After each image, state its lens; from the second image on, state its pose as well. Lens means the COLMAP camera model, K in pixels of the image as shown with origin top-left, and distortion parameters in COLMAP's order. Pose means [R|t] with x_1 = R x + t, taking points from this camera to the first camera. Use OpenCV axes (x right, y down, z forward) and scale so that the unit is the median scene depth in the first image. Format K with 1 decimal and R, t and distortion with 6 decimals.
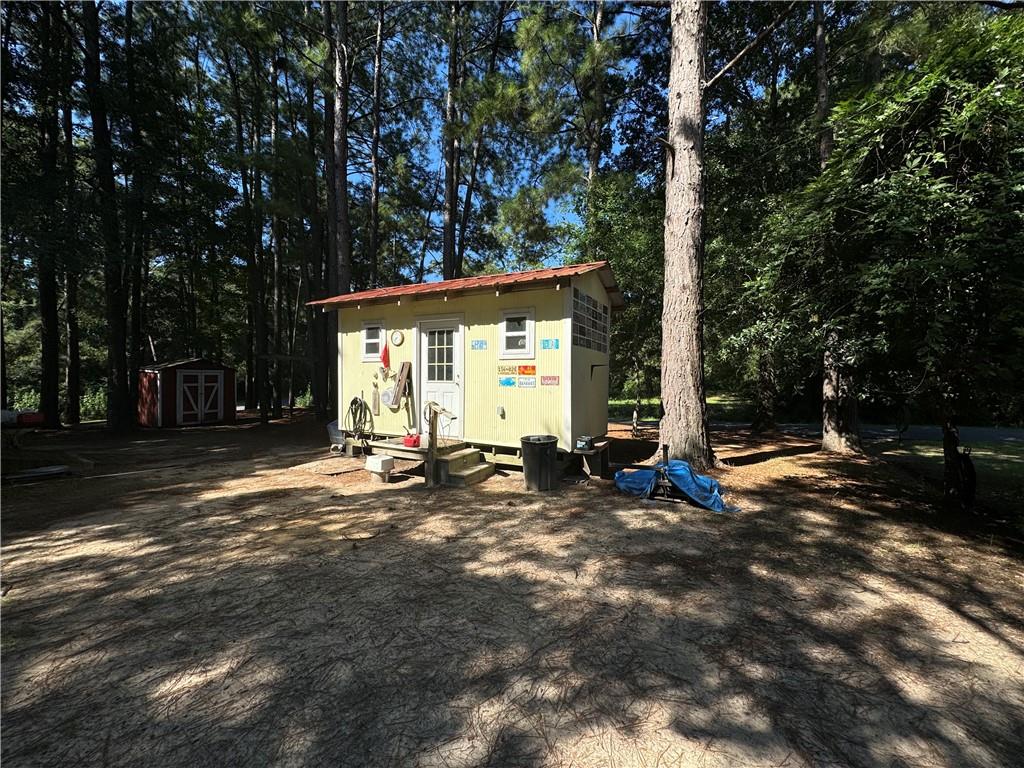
lens RADIAL K [[411.2, 0, 522.1], [0, 411.2, 386.0], [0, 0, 1]] dist [-0.002208, 0.000766]
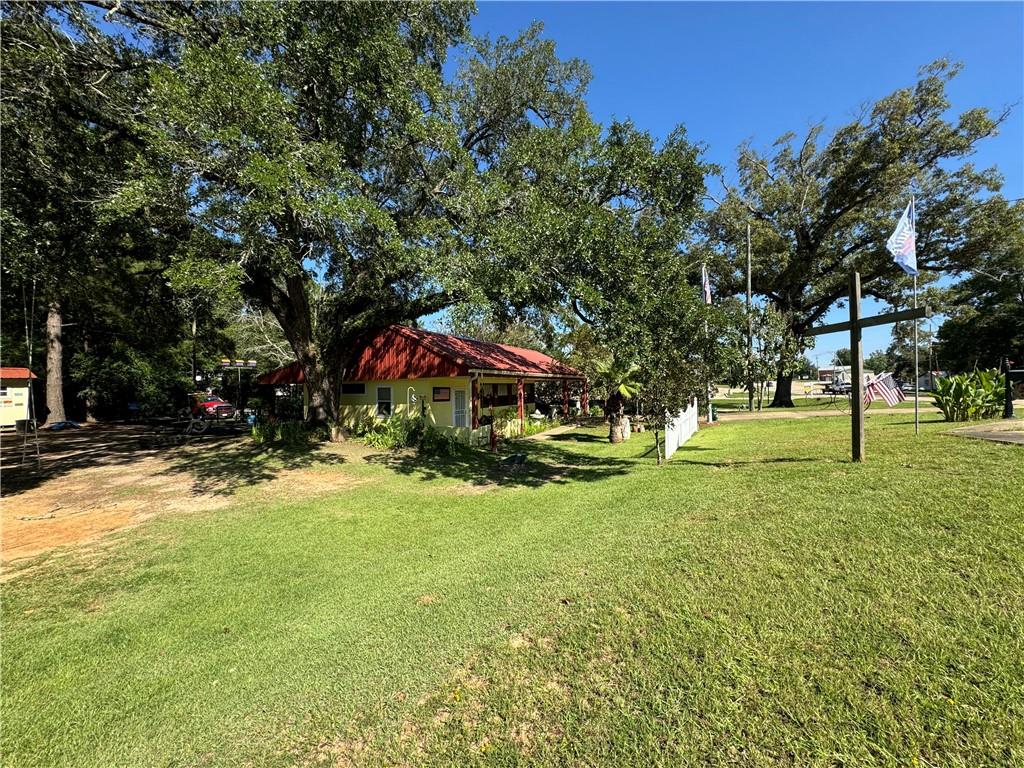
lens RADIAL K [[411.2, 0, 511.3], [0, 411.2, 389.0], [0, 0, 1]] dist [-0.002208, 0.000766]
pose [[-0.007647, -0.018431, 0.999801, -3.479225], [0.007058, 0.999804, 0.018485, -0.182467], [-0.999946, 0.007198, -0.007516, -3.210358]]
